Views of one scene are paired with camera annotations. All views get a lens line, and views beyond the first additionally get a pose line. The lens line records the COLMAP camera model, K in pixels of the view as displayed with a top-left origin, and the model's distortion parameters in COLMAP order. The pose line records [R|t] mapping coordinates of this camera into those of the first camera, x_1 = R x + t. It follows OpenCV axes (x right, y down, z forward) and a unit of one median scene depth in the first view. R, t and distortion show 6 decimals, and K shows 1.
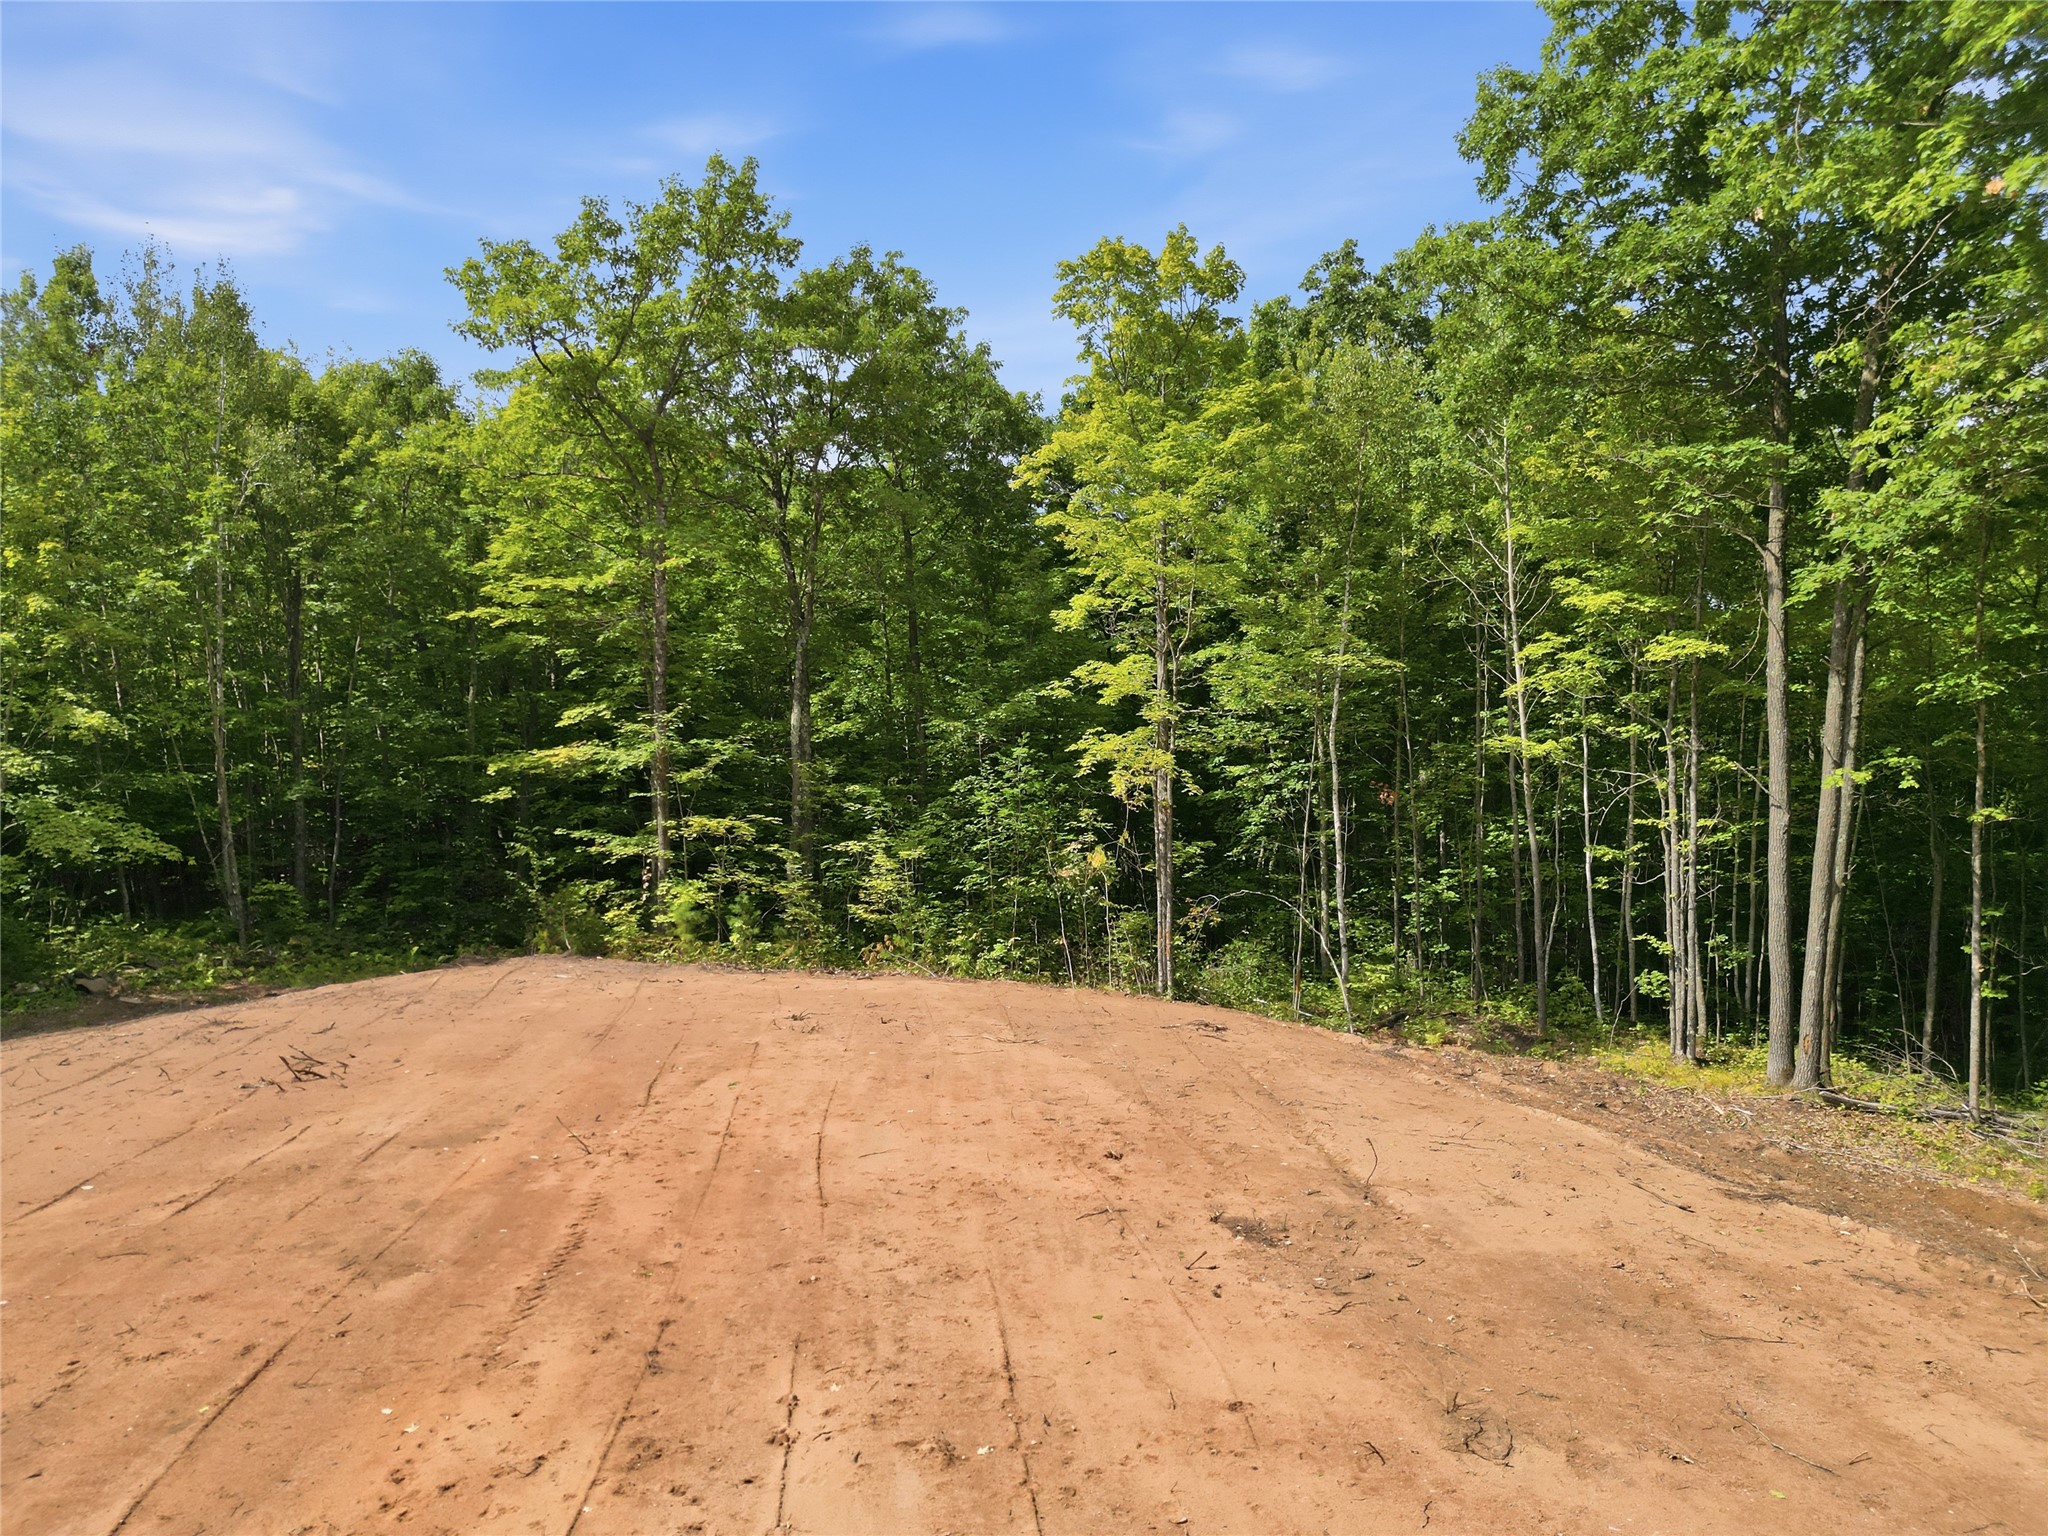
lens RADIAL K [[1434.4, 0, 1024.0], [0, 1434.4, 768.0], [0, 0, 1]] dist [0.078674, -0.000117]
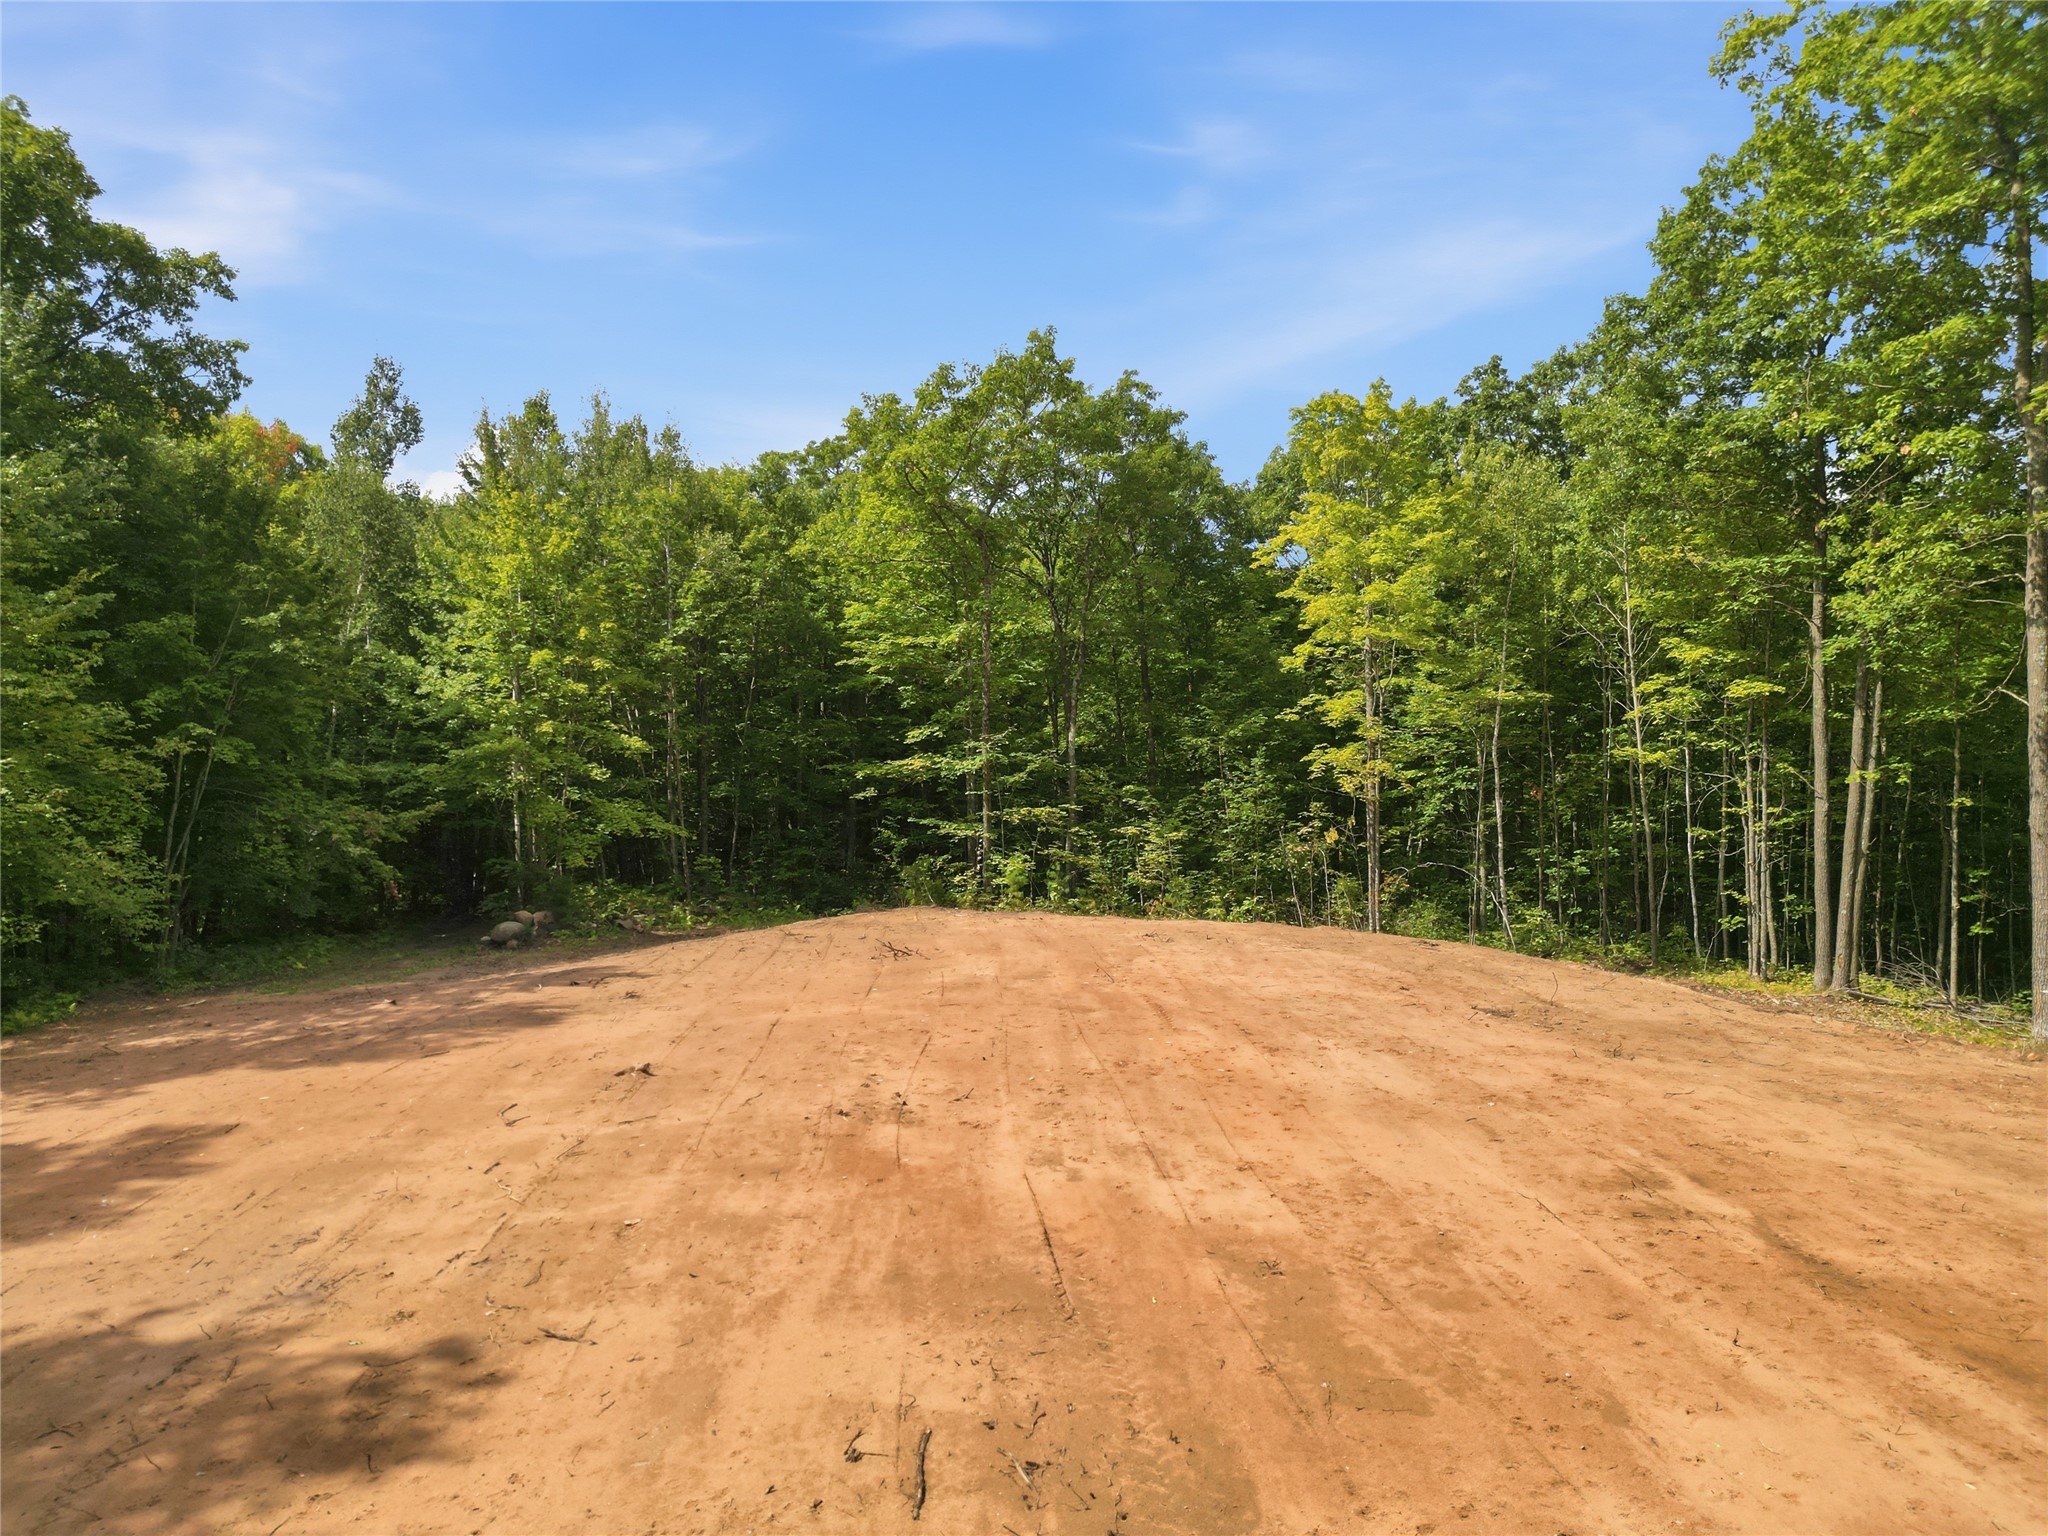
lens RADIAL K [[1445.5, 0, 1024.0], [0, 1445.5, 768.0], [0, 0, 1]] dist [0.068511, -0.002954]
pose [[0.997800, -0.002777, -0.066235, -0.137231], [0.002501, 0.999988, -0.004251, 0.000918], [0.066246, 0.004076, 0.997795, -0.397613]]
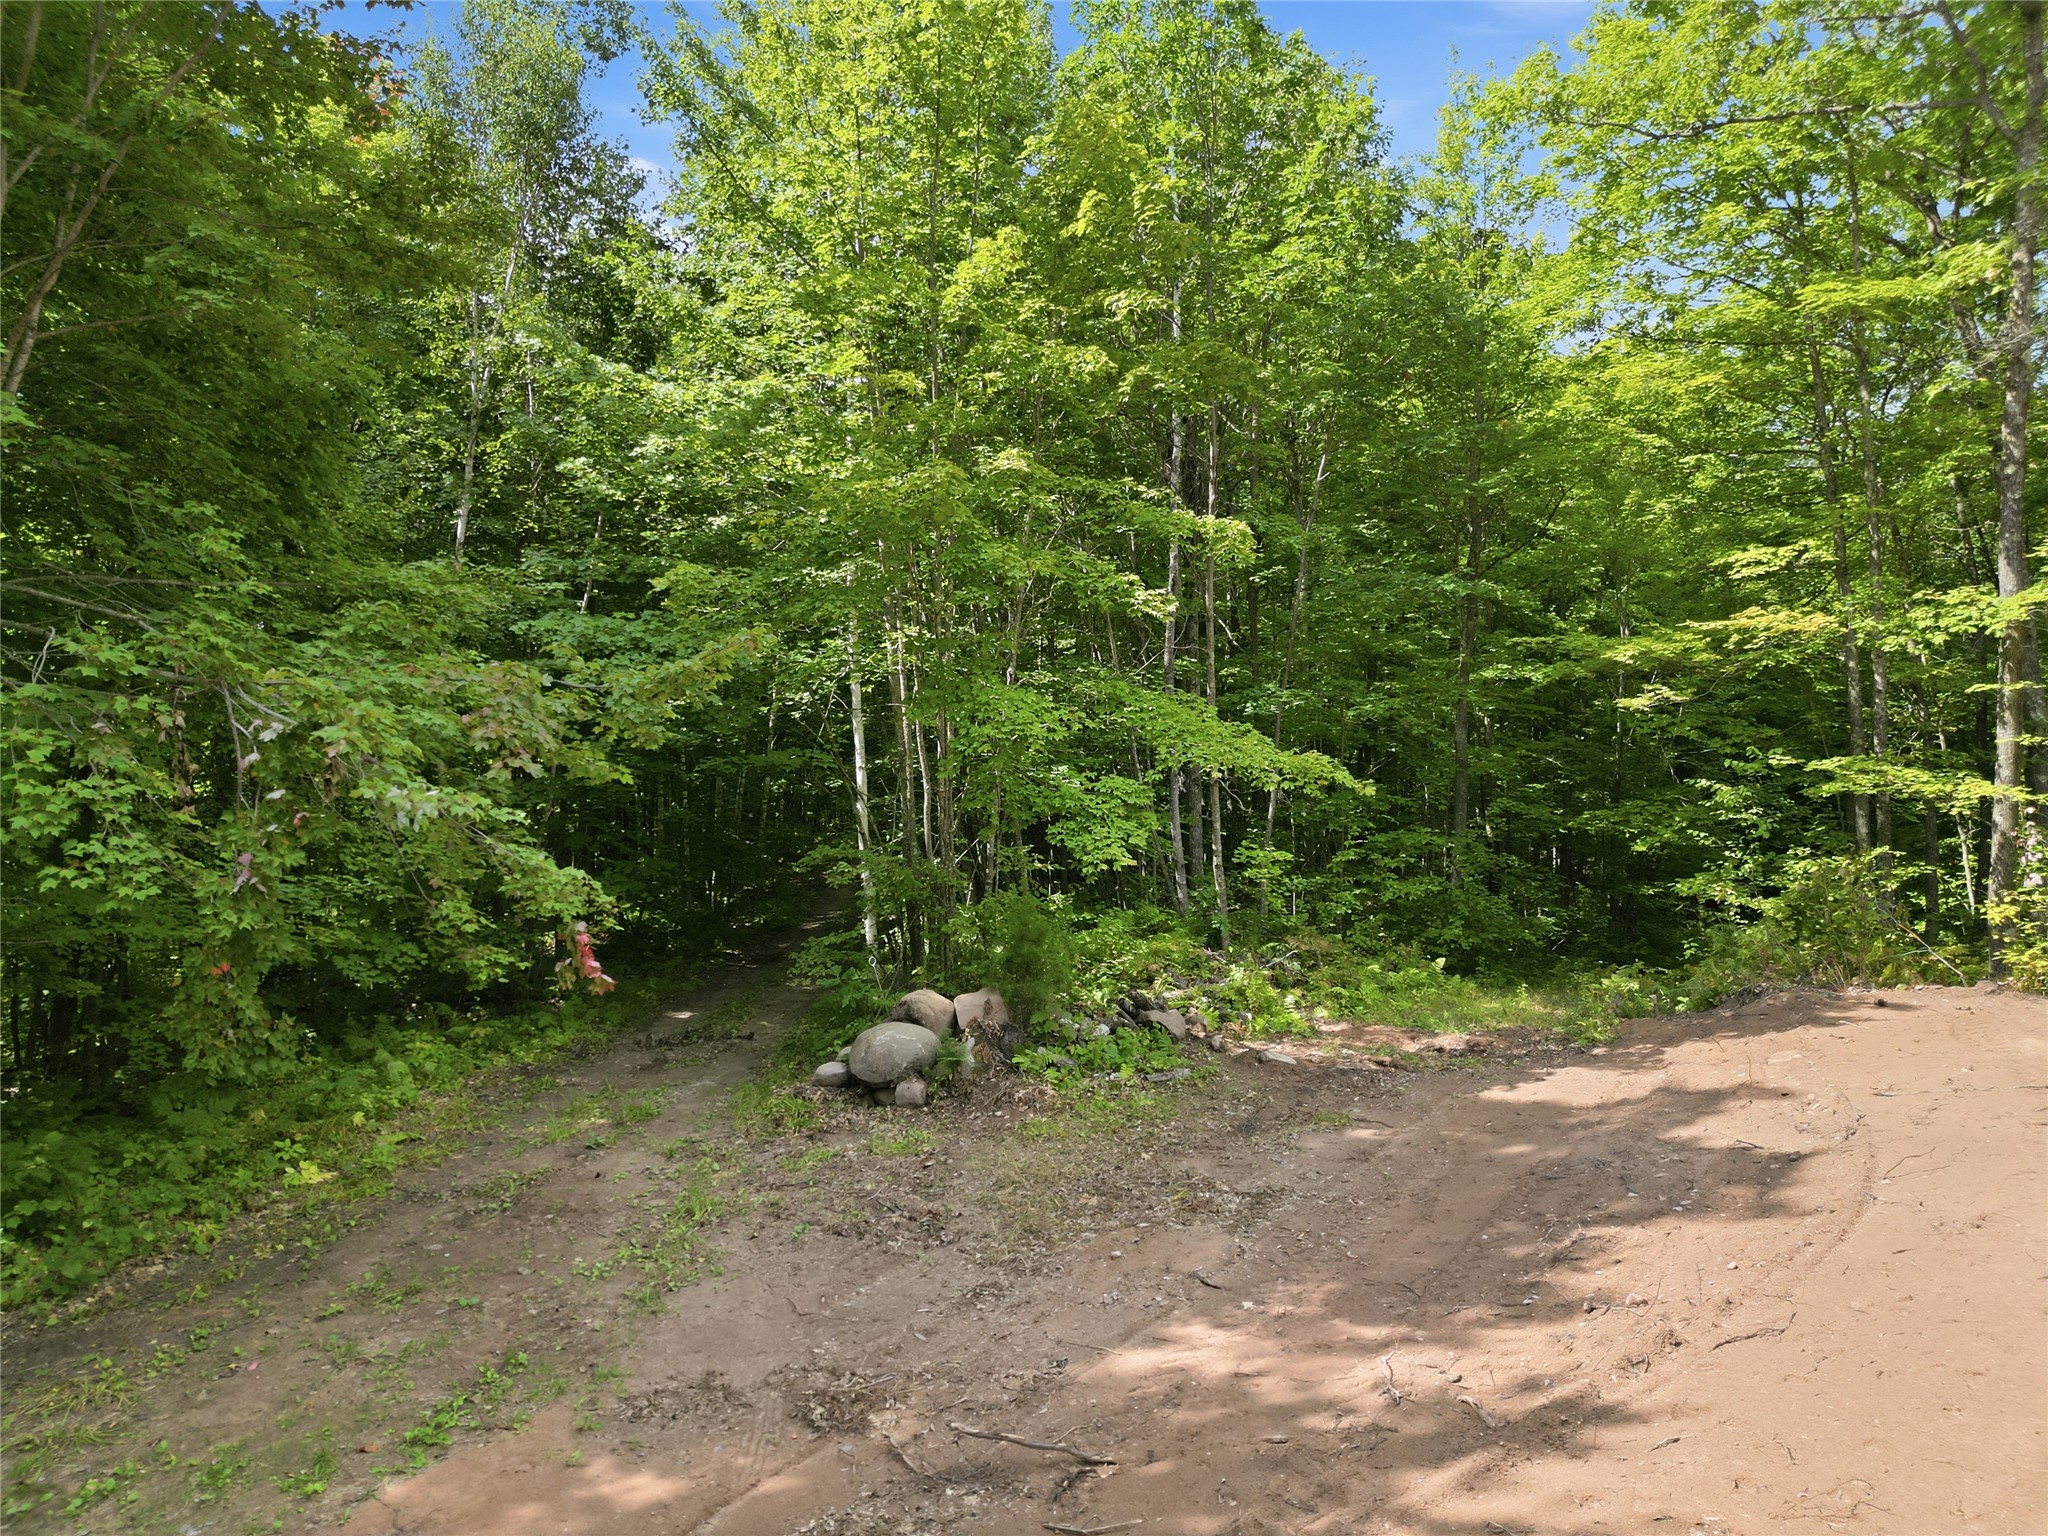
lens RADIAL K [[1434.4, 0, 1024.0], [0, 1434.4, 768.0], [0, 0, 1]] dist [0.078674, -0.000117]
pose [[0.984833, -0.002476, -0.173487, -0.565542], [0.002758, 0.999995, 0.001387, 0.050433], [0.173483, -0.001844, 0.984835, 0.436011]]
